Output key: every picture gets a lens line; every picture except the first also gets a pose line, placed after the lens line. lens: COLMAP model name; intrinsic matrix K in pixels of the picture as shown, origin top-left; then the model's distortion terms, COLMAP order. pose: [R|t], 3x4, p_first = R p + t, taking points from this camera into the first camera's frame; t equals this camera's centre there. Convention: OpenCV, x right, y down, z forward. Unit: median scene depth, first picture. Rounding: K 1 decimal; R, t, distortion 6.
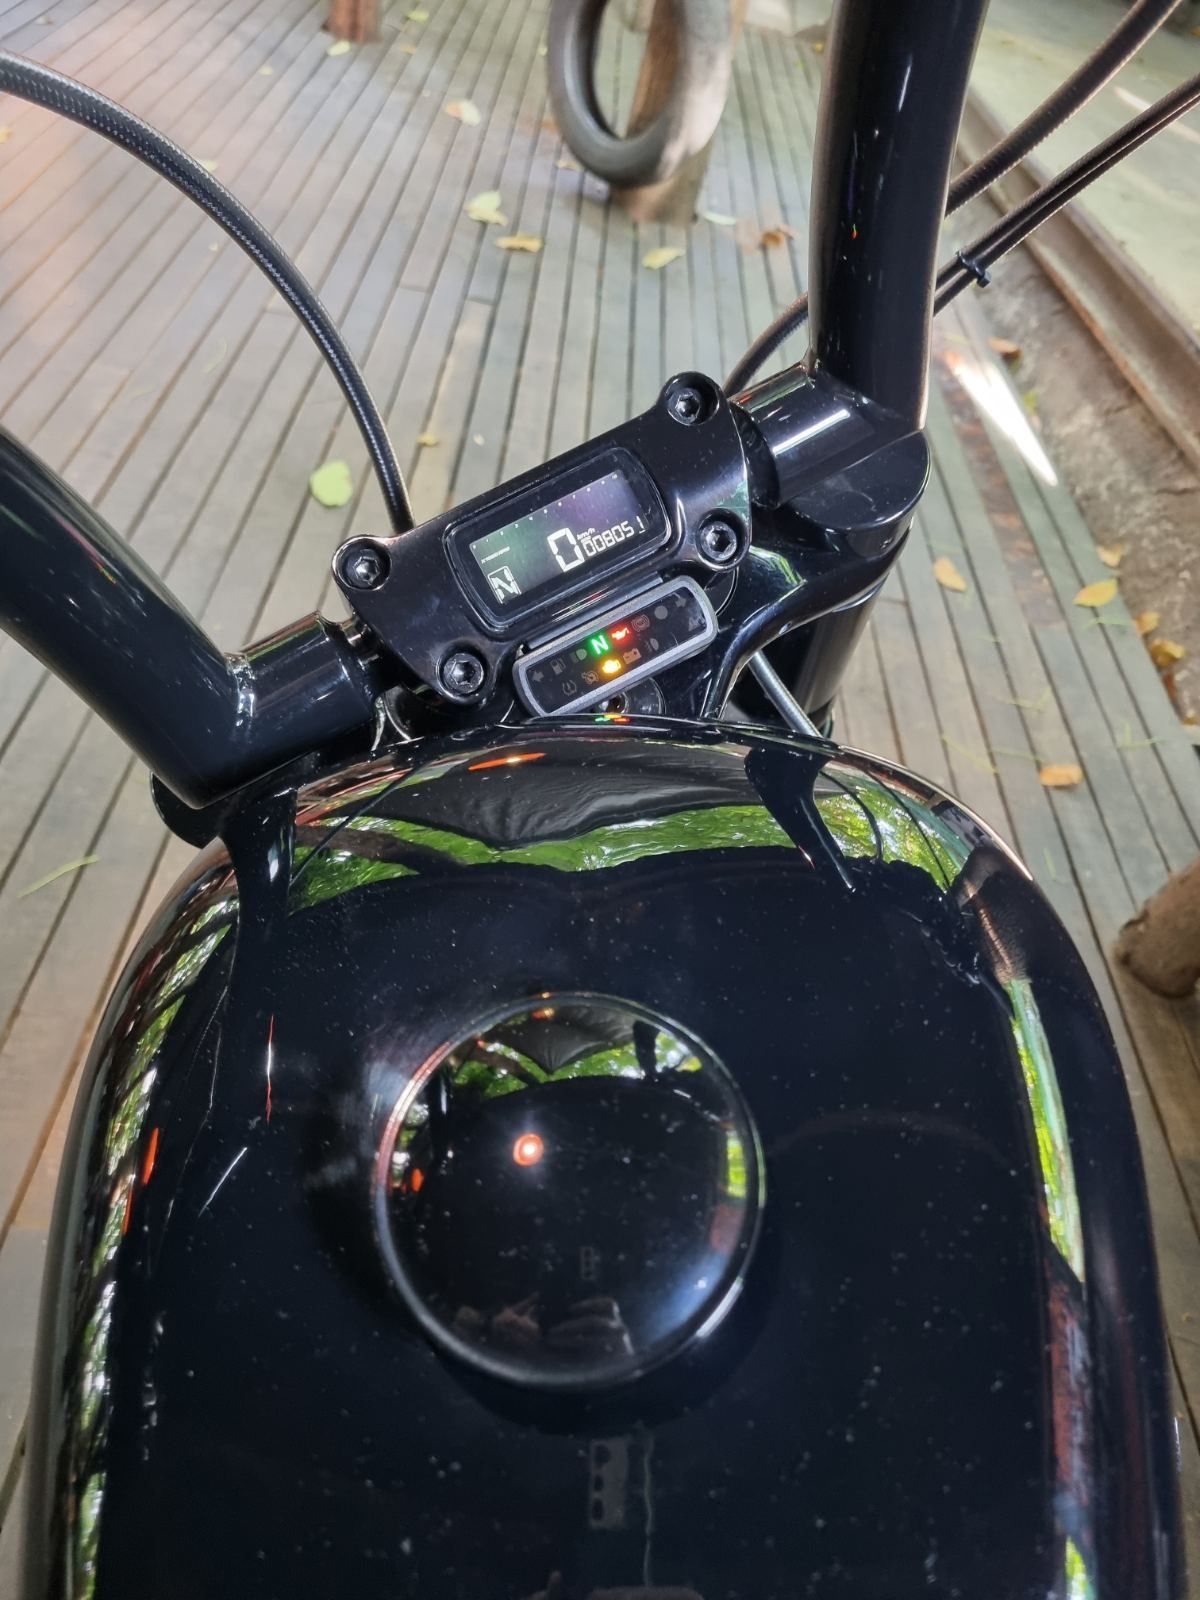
lens RADIAL K [[1223.6, 0, 628.5], [0, 1223.6, 799.7], [0, 0, 1]] dist [0.058492, -0.056883]
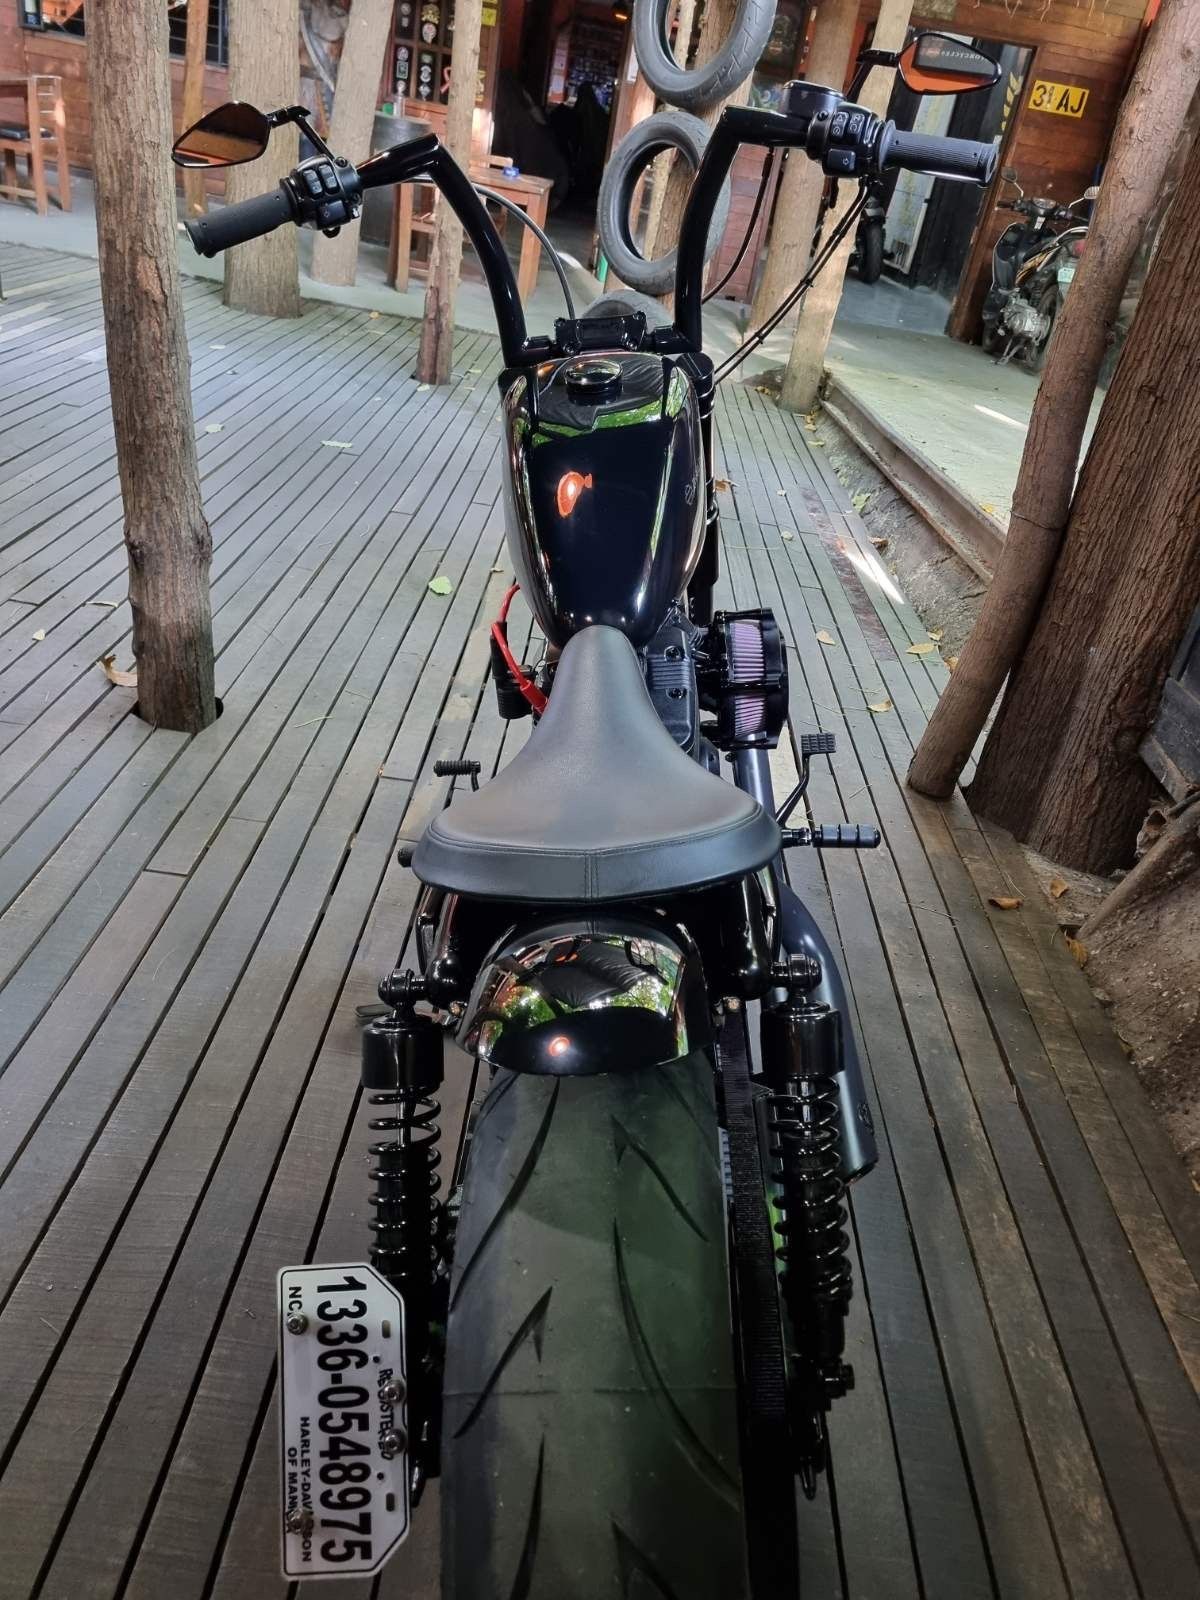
lens RADIAL K [[1195.3, 0, 606.6], [0, 1195.3, 790.9], [0, 0, 1]] dist [0.060703, -0.049673]
pose [[0.999506, -0.020767, -0.023571, 0.008933], [0.014082, 0.966907, -0.254740, 0.292056], [0.028081, 0.254282, 0.966722, -0.329375]]
